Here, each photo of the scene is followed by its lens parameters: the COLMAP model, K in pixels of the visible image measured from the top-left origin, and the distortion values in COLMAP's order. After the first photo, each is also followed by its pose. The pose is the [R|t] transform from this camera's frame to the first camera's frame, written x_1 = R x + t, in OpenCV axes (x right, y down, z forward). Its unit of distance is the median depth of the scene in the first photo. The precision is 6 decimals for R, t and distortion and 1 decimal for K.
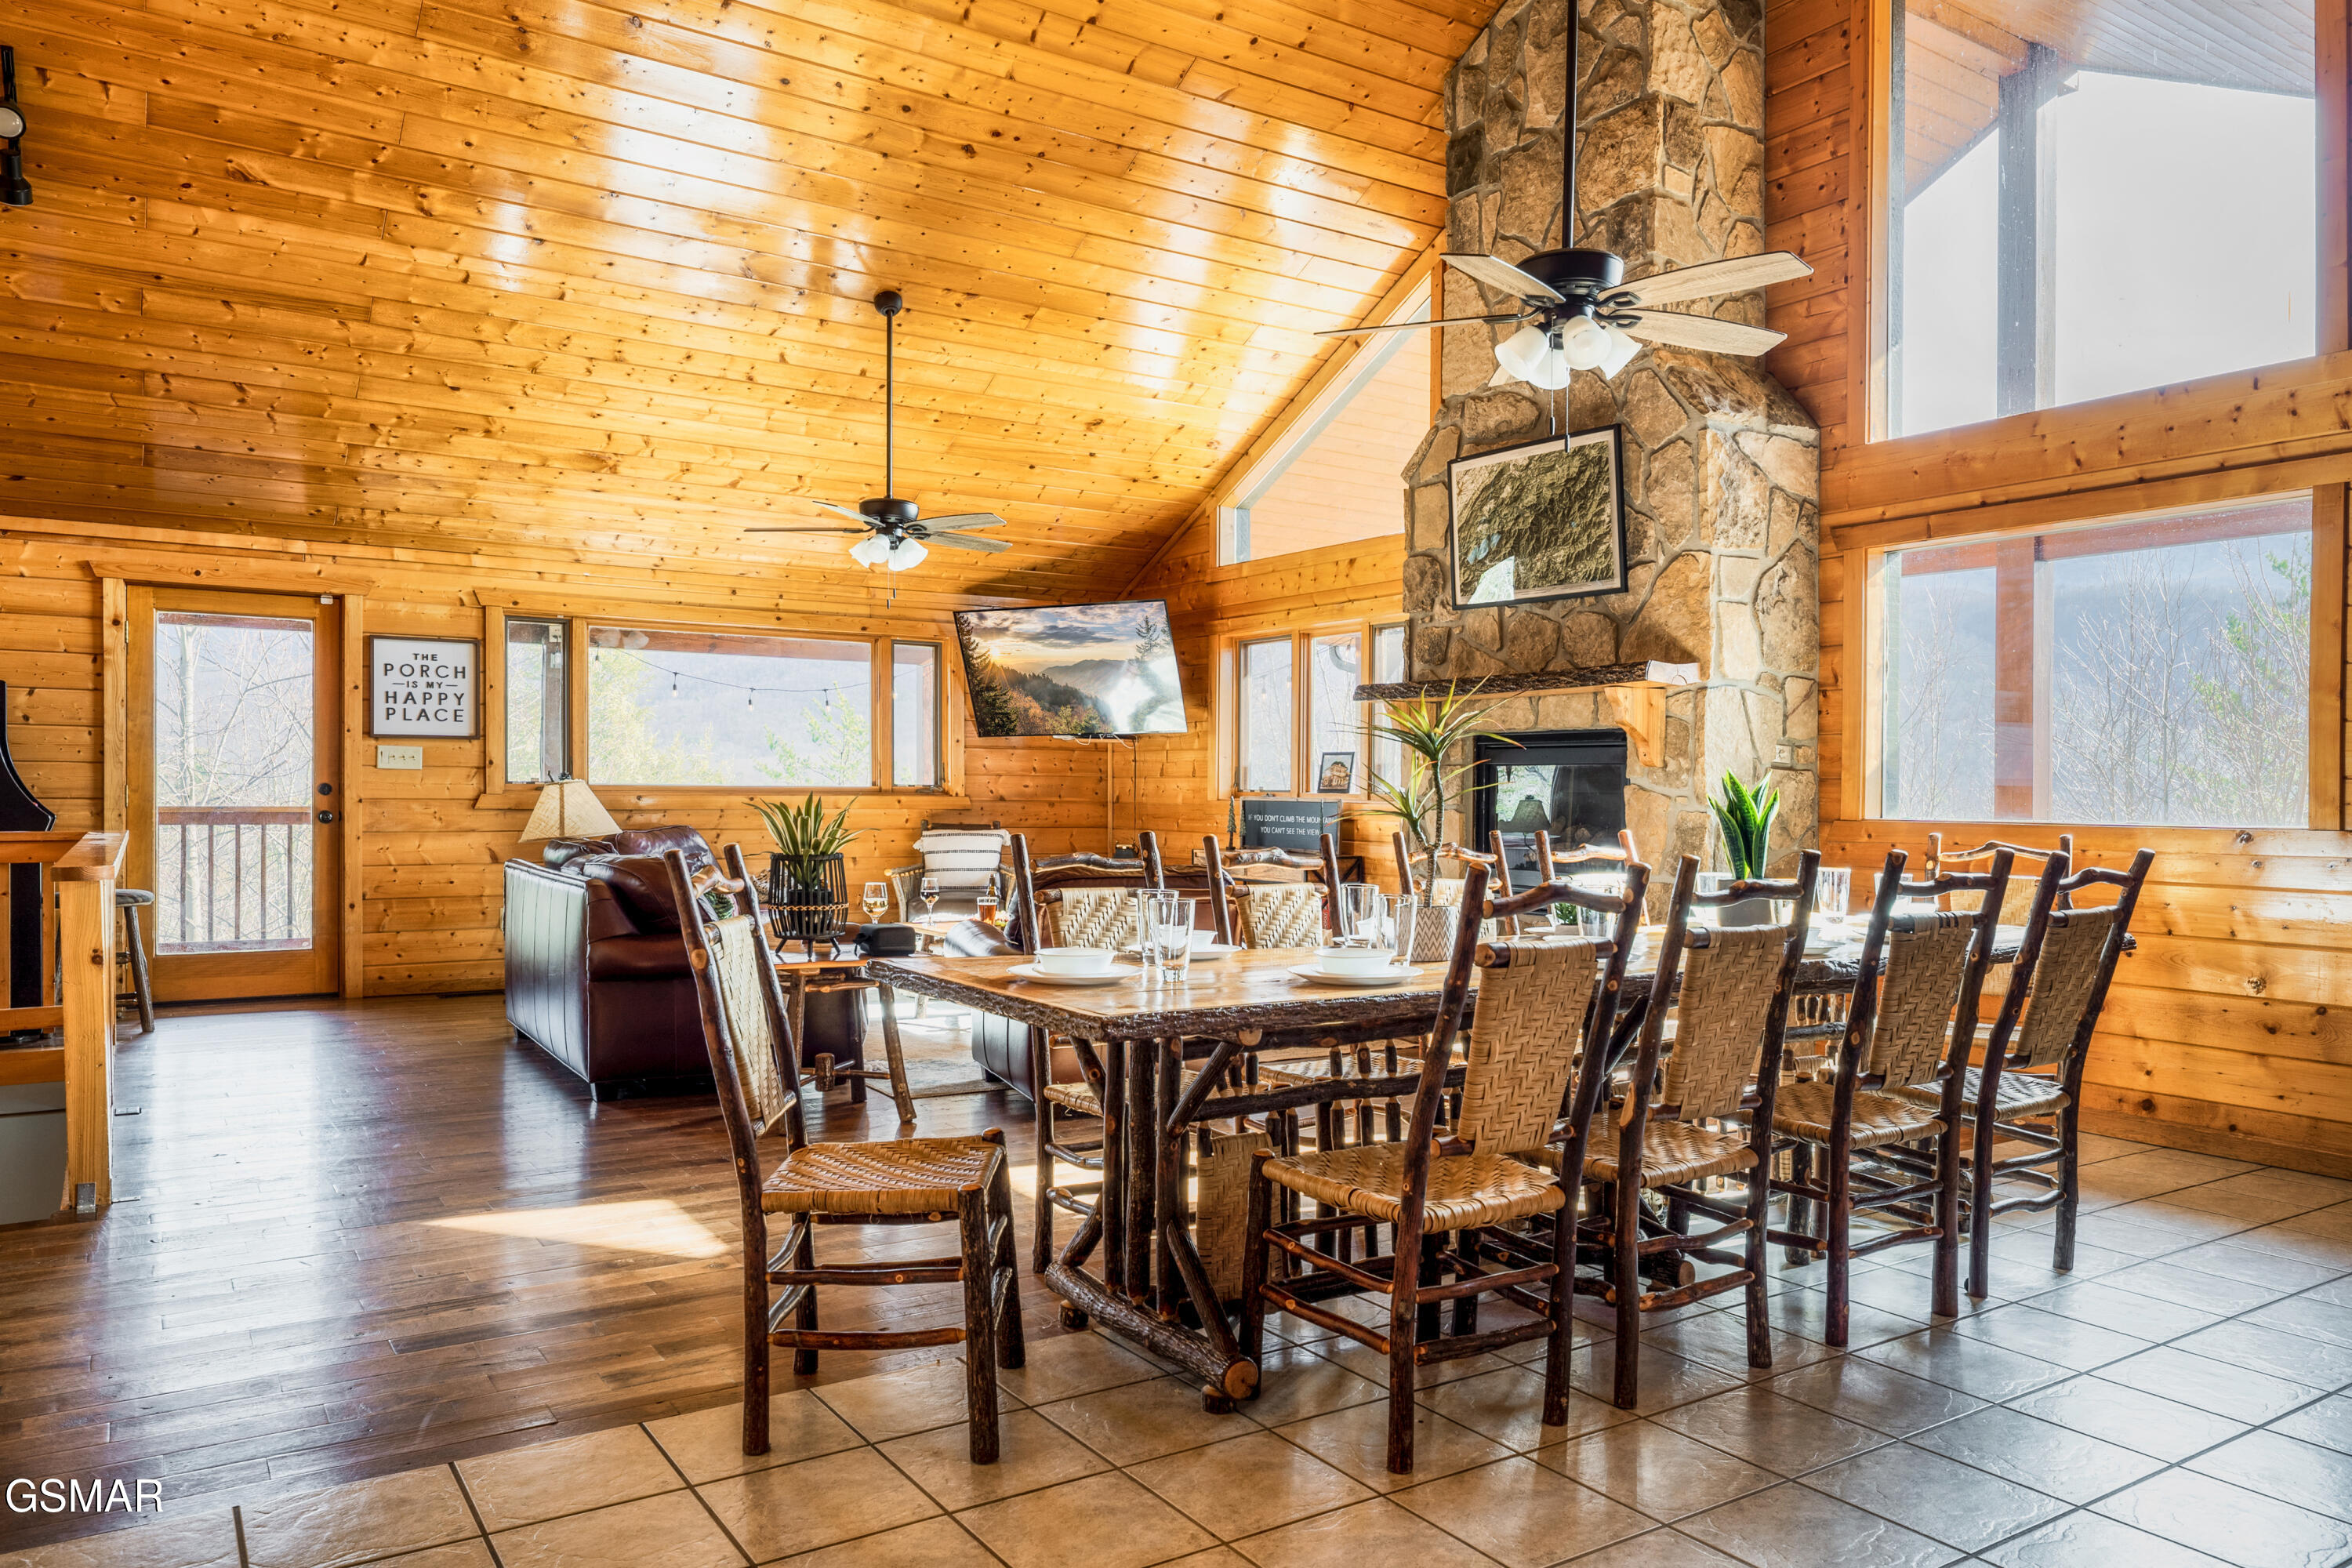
lens RADIAL K [[1587.0, 0, 1175.2], [0, 1587.0, 800.7], [0, 0, 1]] dist [0.007320, -0.000969]
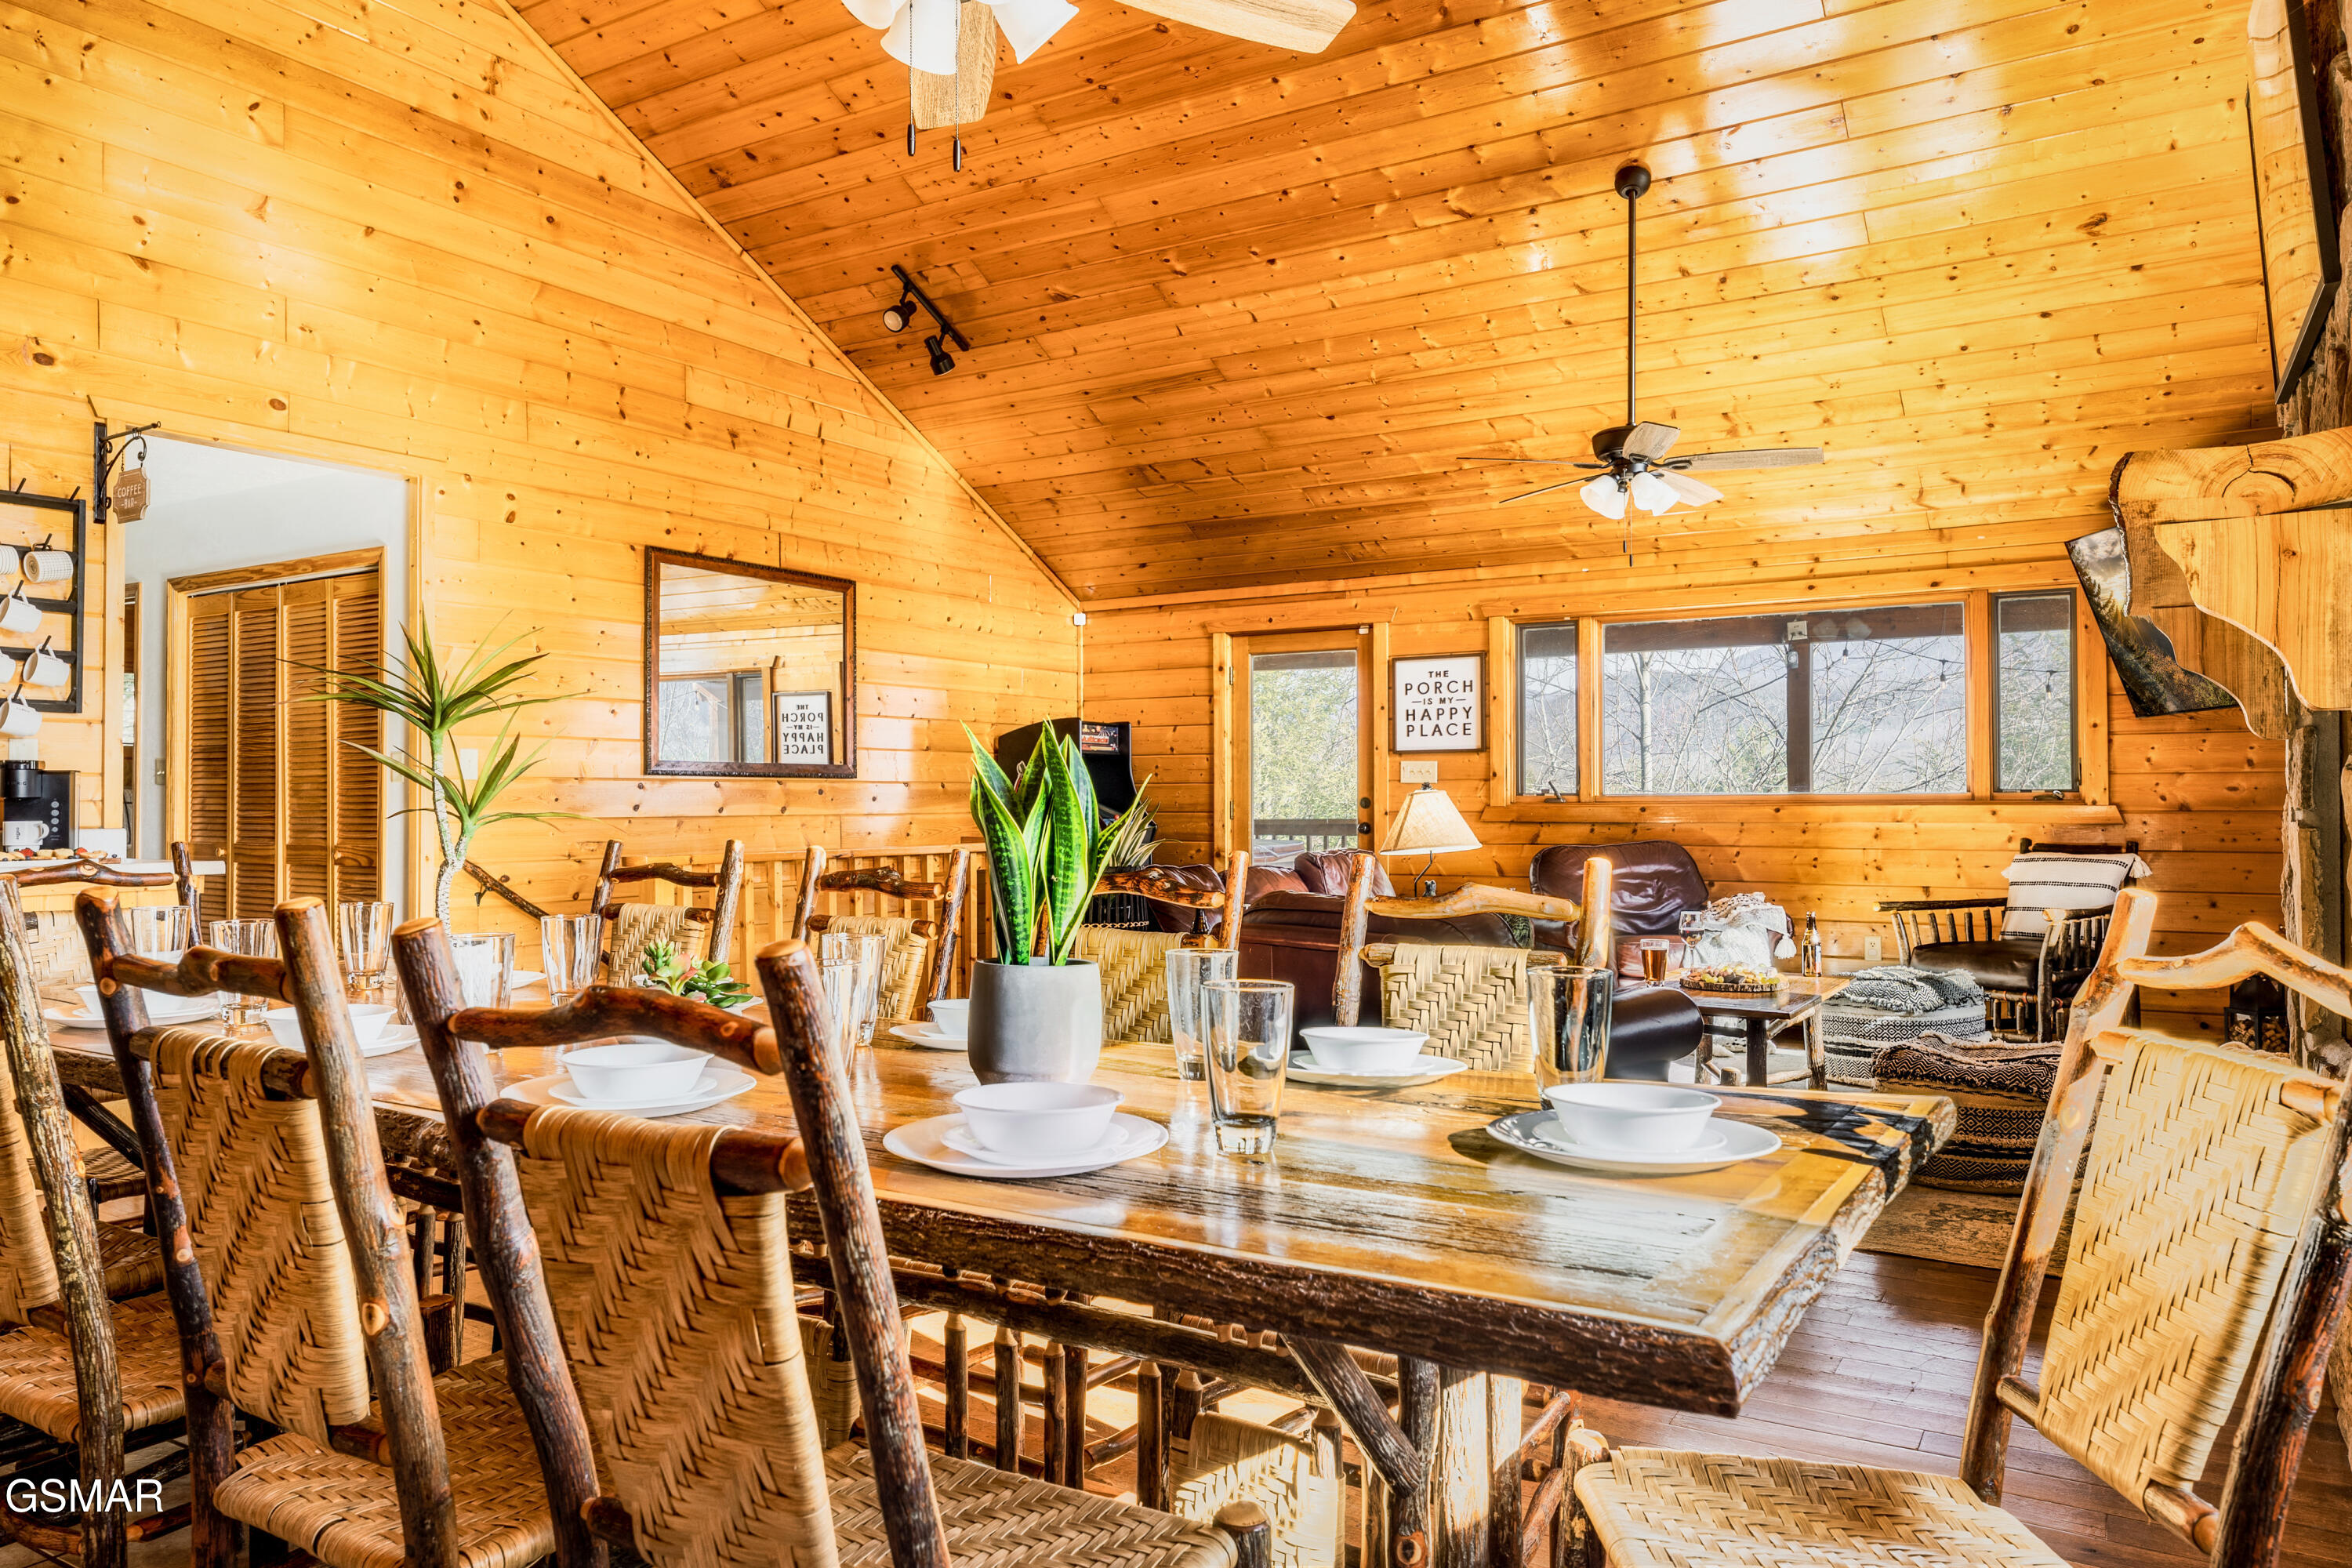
lens RADIAL K [[1587.0, 0, 1170.8], [0, 1587.0, 780.1], [0, 0, 1]] dist [0.007320, -0.000969]
pose [[0.425136, -0.023618, -0.904821, 0.385815], [0.000476, 0.999665, -0.025870, 0.004949], [0.905129, 0.010568, 0.425005, 0.406630]]
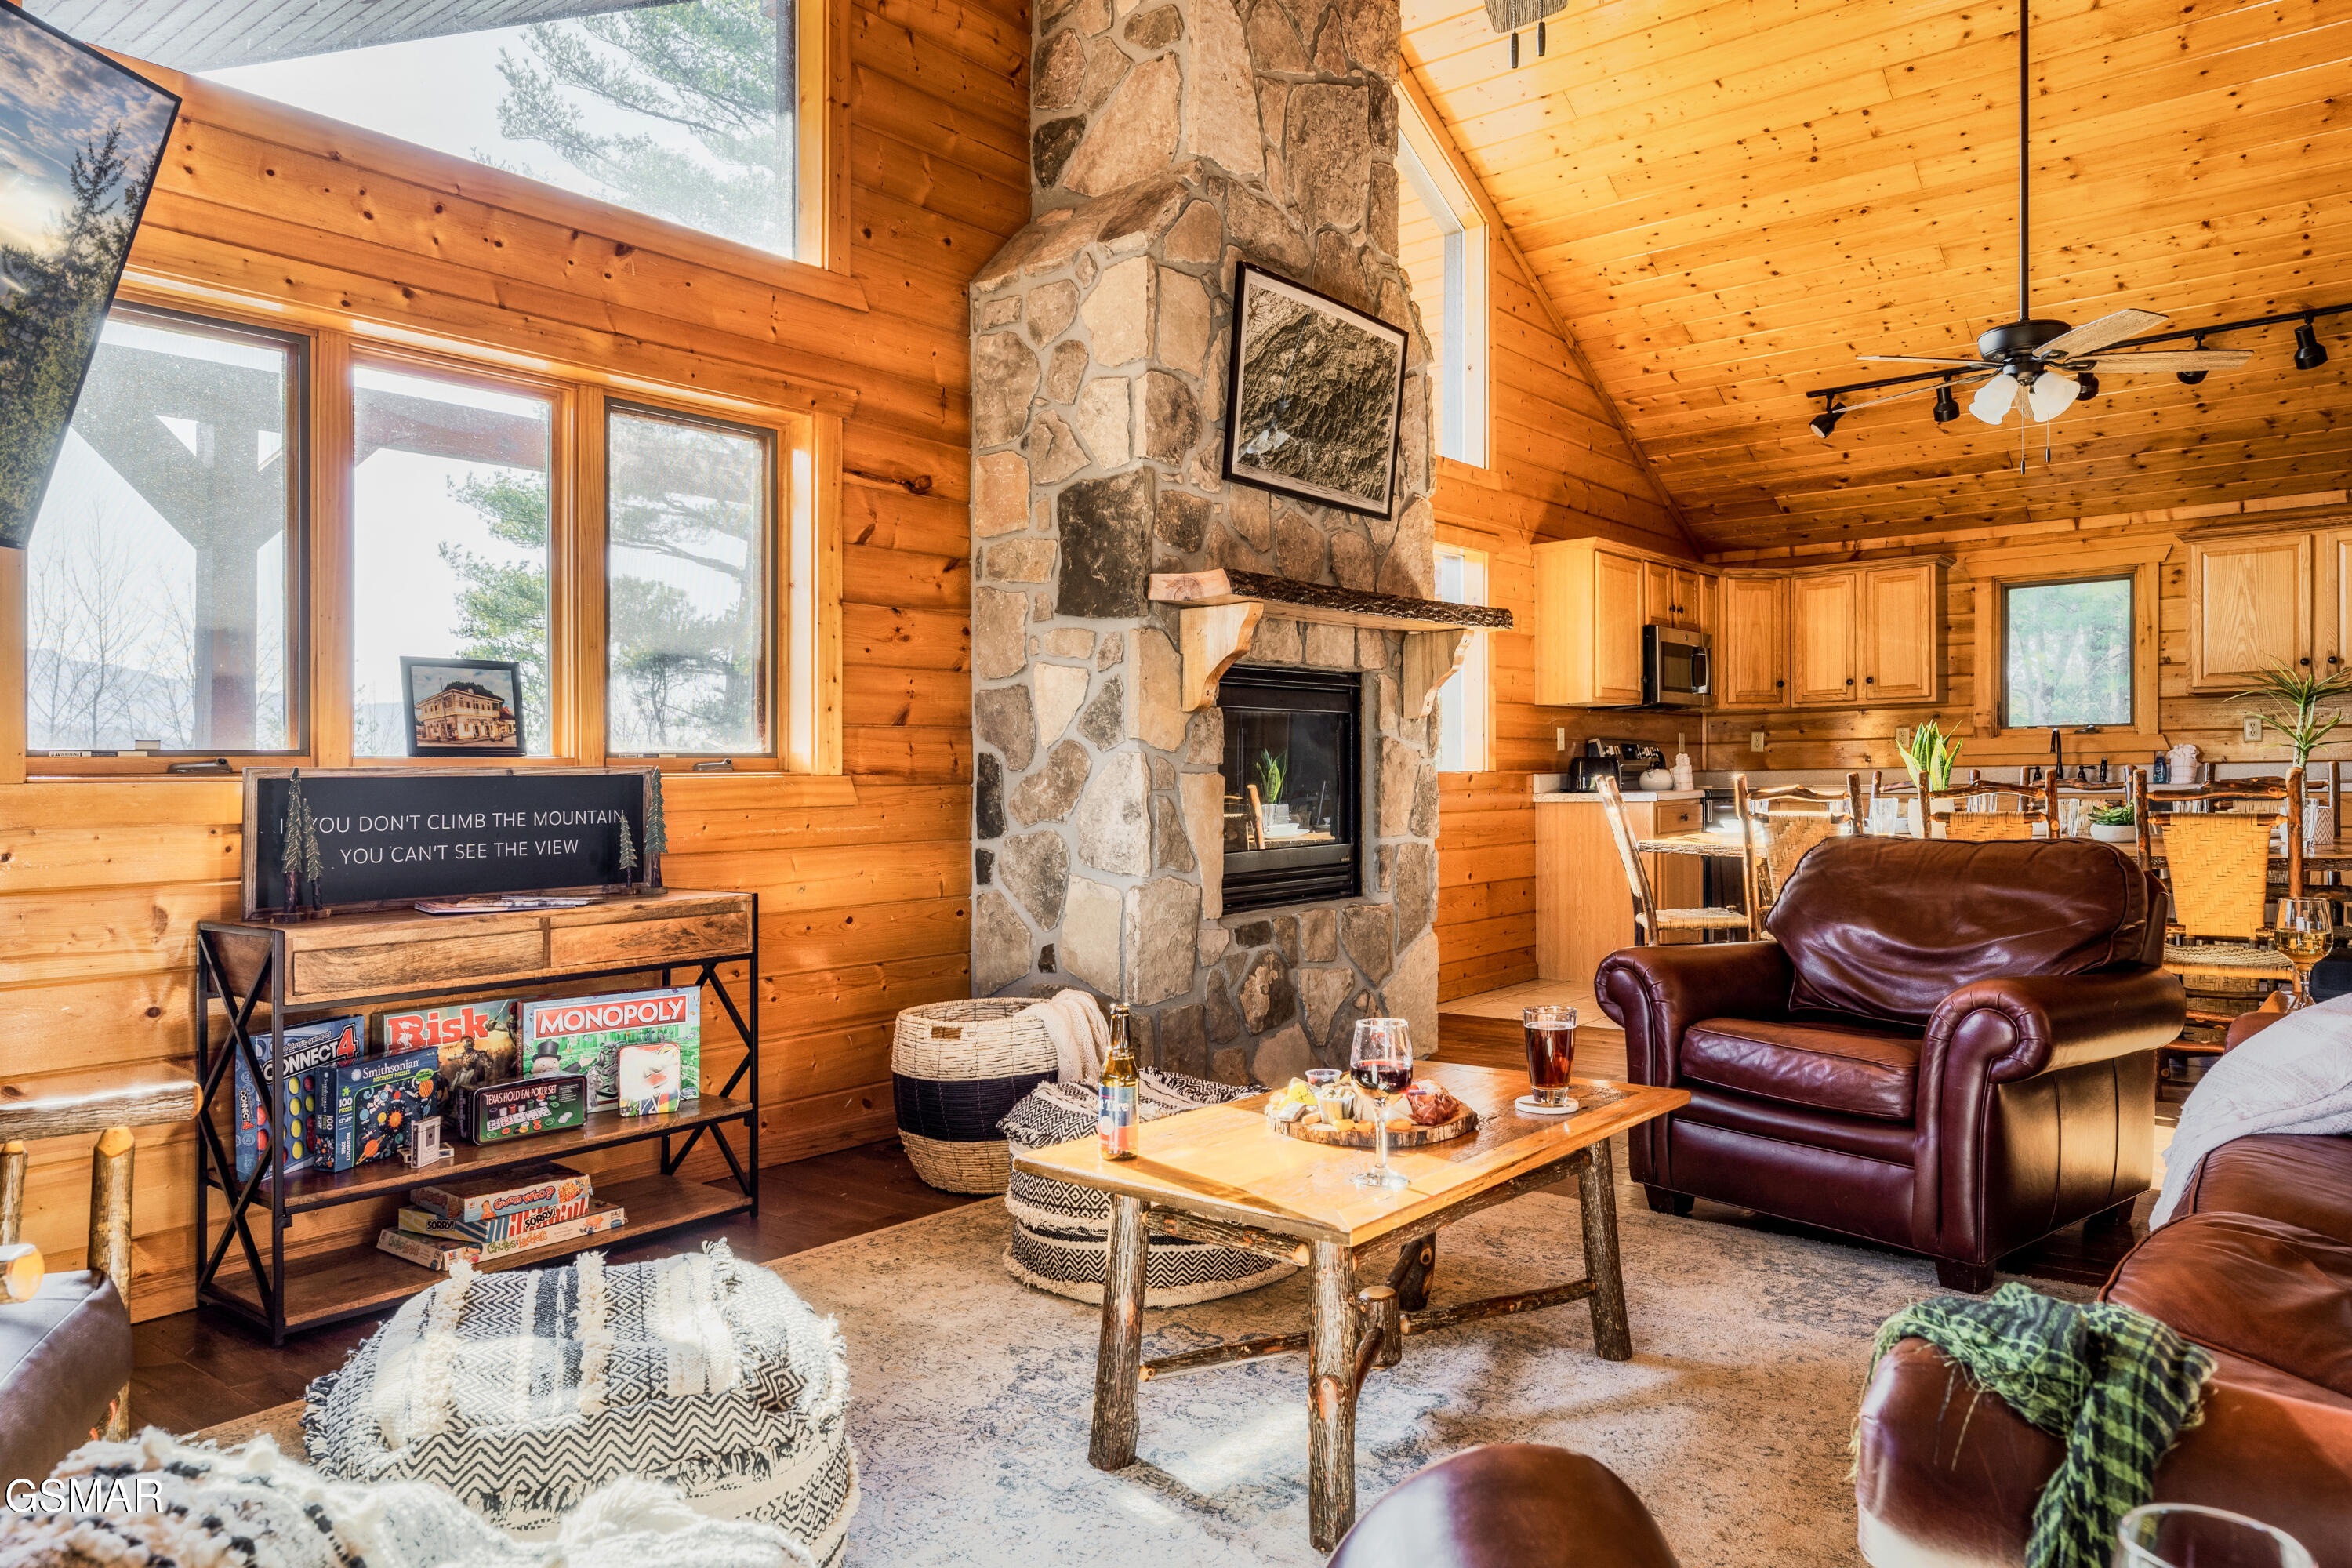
lens RADIAL K [[1550.7, 0, 1170.4], [0, 1550.7, 781.5], [0, 0, 1]] dist [0.006131, -0.001017]
pose [[-0.295473, -0.008714, 0.955311, -0.377080], [0.021267, 0.999651, 0.015696, -0.000906], [-0.955114, 0.024955, -0.295184, 1.011400]]
